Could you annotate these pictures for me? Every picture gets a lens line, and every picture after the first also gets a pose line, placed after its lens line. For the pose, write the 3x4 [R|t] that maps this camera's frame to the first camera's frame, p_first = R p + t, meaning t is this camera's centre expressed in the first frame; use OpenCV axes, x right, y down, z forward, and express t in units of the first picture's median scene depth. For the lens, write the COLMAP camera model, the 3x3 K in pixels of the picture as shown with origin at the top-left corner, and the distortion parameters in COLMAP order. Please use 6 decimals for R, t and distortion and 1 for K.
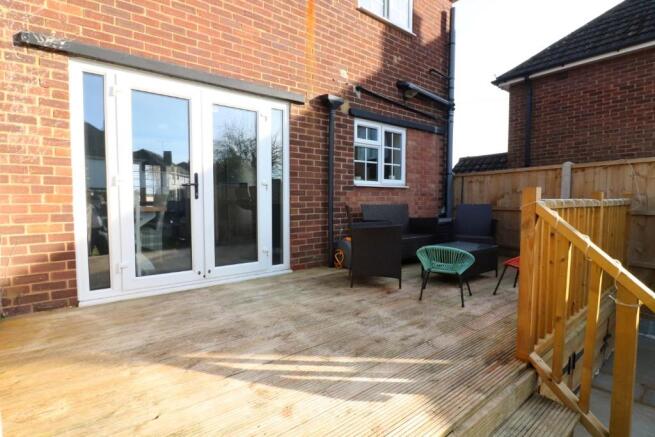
lens RADIAL K [[310.8, 0, 327.2], [0, 310.8, 218.0], [0, 0, 1]] dist [-0.018385, -0.001777]
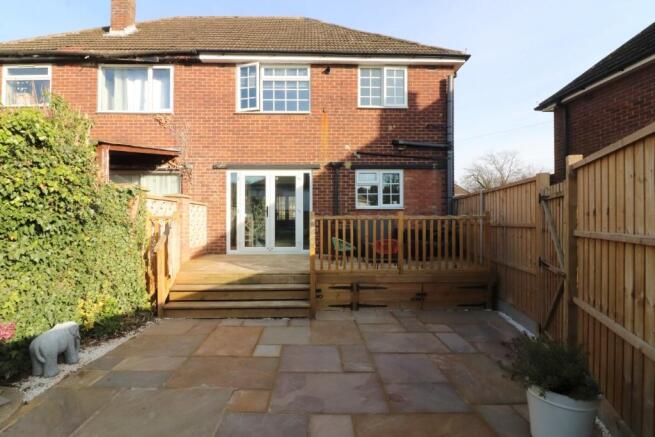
lens RADIAL K [[310.8, 0, 326.3], [0, 310.8, 219.0], [0, 0, 1]] dist [-0.018385, -0.001777]
pose [[0.815925, 0.000447, -0.578158, 0.860320], [-0.031654, 0.998534, -0.043899, 0.029082], [0.577291, 0.054119, 0.814743, -0.444189]]
